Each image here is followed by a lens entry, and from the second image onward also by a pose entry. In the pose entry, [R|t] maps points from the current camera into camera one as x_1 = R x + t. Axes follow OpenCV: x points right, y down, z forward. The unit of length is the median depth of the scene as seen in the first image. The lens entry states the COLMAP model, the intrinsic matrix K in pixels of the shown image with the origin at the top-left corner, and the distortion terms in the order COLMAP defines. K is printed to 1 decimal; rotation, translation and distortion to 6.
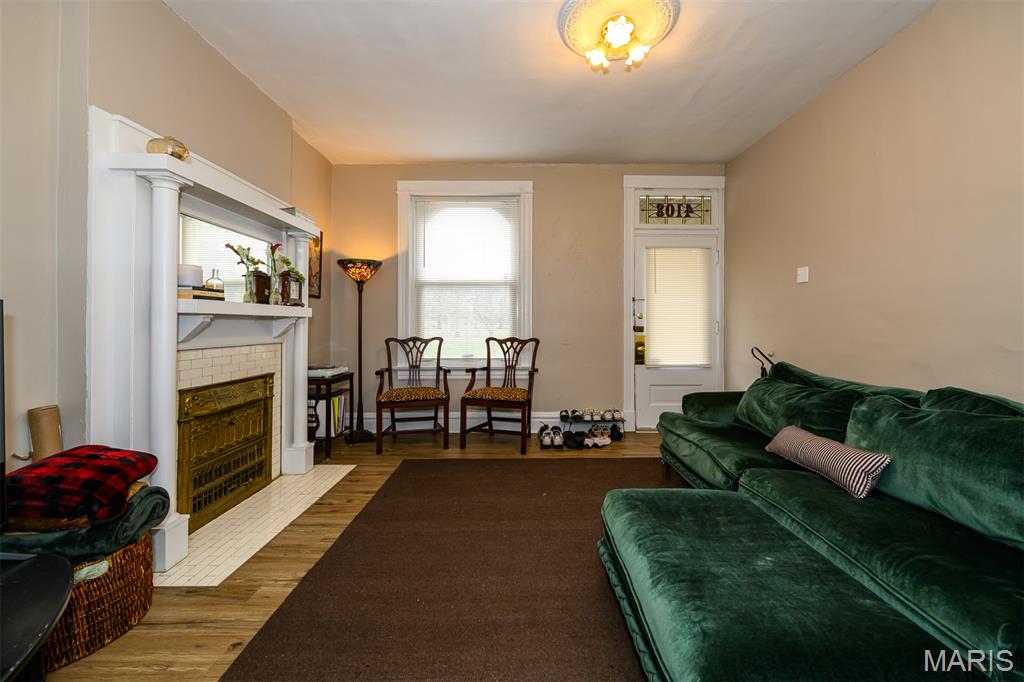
lens RADIAL K [[413.7, 0, 511.8], [0, 413.7, 326.0], [0, 0, 1]] dist [-0.002302, -0.000429]
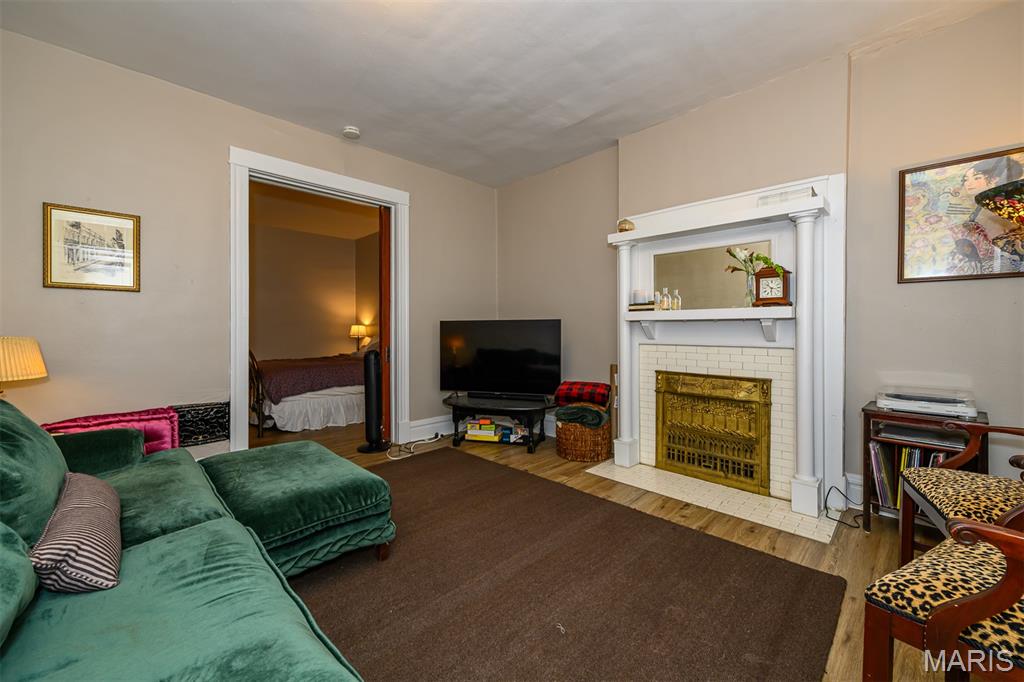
lens RADIAL K [[413.7, 0, 511.8], [0, 413.7, 326.0], [0, 0, 1]] dist [-0.002302, -0.000429]
pose [[-0.700590, -0.003689, -0.713554, 0.607070], [-0.000255, 0.999988, -0.004919, -0.000985], [0.713564, -0.003264, -0.700583, 1.536831]]
